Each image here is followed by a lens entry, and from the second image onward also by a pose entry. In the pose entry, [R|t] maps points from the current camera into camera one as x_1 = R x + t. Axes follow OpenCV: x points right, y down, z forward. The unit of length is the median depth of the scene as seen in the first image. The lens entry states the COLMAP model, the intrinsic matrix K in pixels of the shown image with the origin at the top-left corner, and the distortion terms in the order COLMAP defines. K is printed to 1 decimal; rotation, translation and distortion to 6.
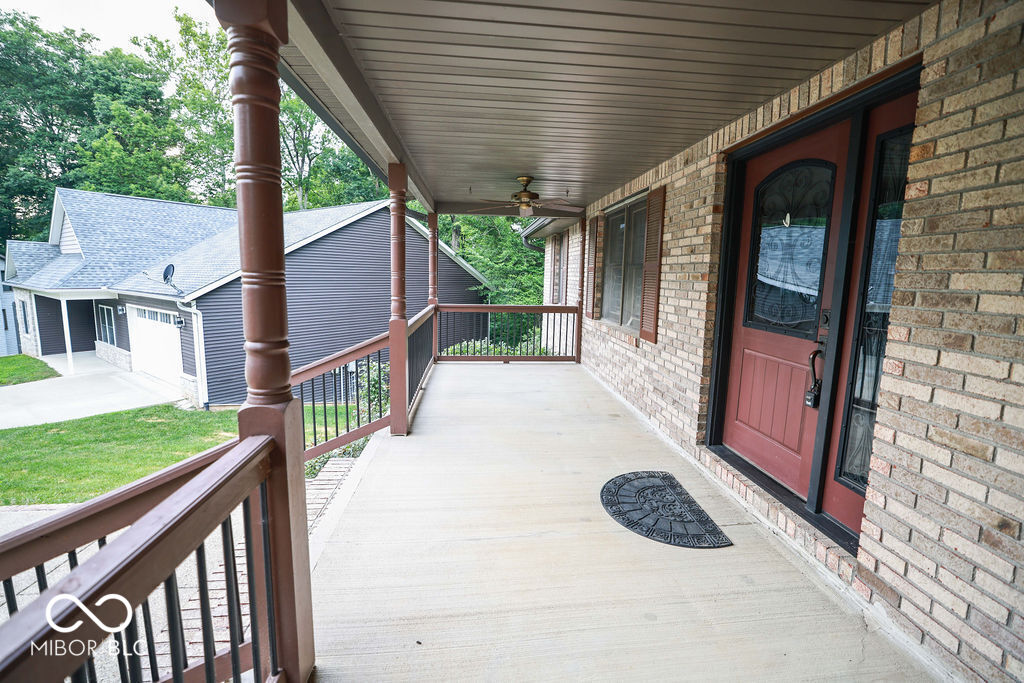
lens RADIAL K [[437.1, 0, 512.3], [0, 437.1, 333.9], [0, 0, 1]] dist [-0.040958, 0.015850]
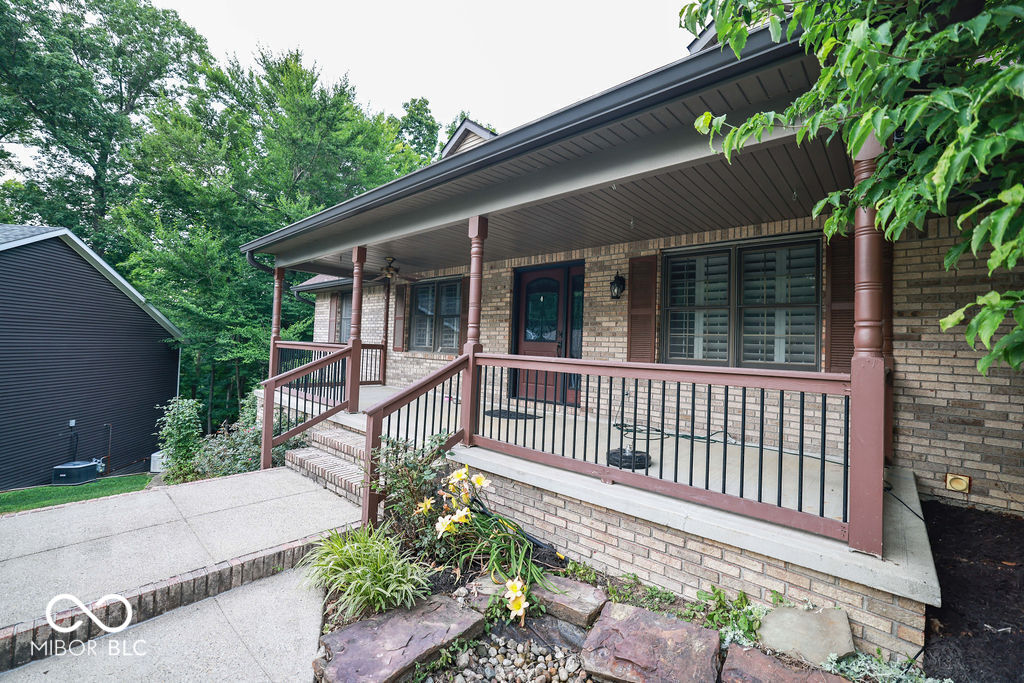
lens RADIAL K [[437.1, 0, 512.3], [0, 437.1, 333.9], [0, 0, 1]] dist [-0.040958, 0.015850]
pose [[0.732964, 0.027459, 0.679714, -0.978585], [0.069647, 0.990905, -0.115133, 0.182894], [-0.676693, 0.131728, 0.724385, -0.590584]]
